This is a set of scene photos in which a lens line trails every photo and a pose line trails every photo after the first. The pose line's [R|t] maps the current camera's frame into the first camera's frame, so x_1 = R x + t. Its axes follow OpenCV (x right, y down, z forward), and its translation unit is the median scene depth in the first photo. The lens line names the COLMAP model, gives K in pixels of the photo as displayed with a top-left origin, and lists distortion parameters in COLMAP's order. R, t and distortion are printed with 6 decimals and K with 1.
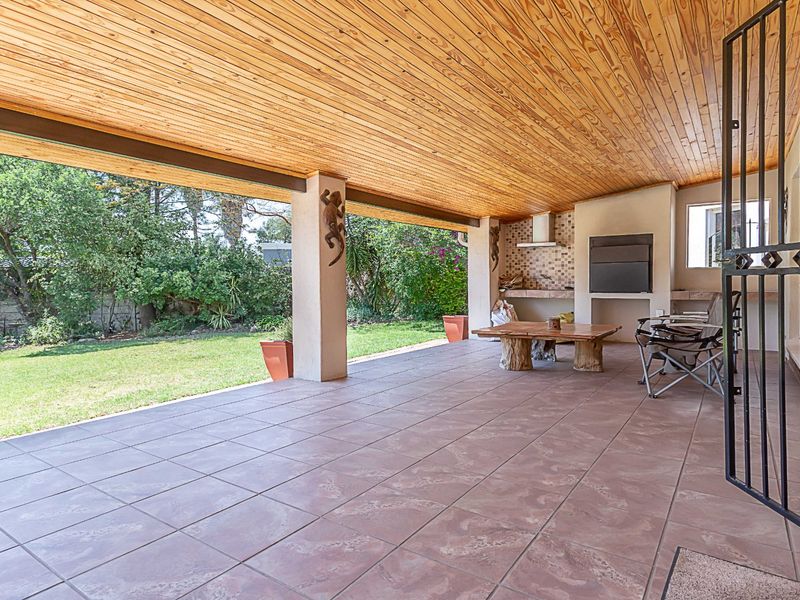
lens RADIAL K [[486.2, 0, 399.3], [0, 486.2, 286.6], [0, 0, 1]] dist [-0.002029, -0.000488]
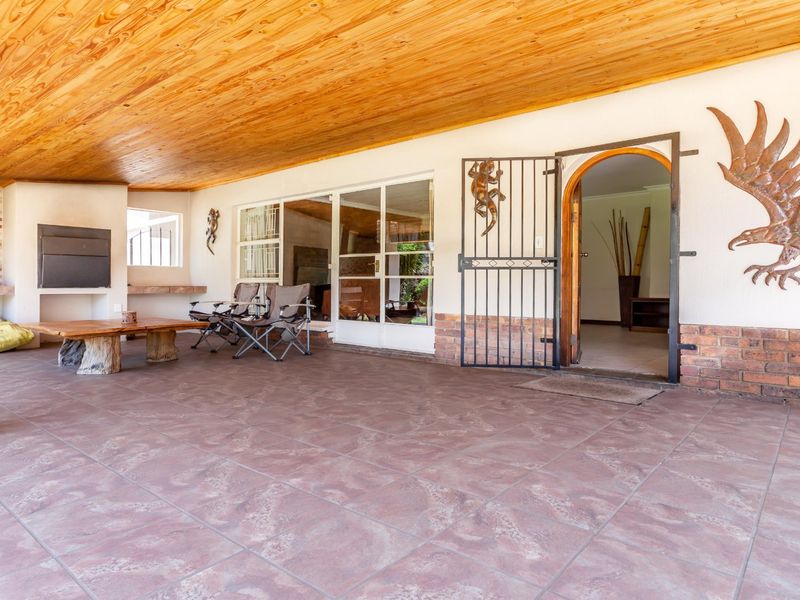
lens RADIAL K [[512.2, 0, 332.5], [0, 512.2, 282.9], [0, 0, 1]] dist [0.002342, -0.000102]
pose [[0.154829, 0.015454, 0.987820, -0.499127], [0.002401, 0.999869, -0.016019, 0.022946], [-0.987938, 0.004852, 0.154771, 0.372132]]
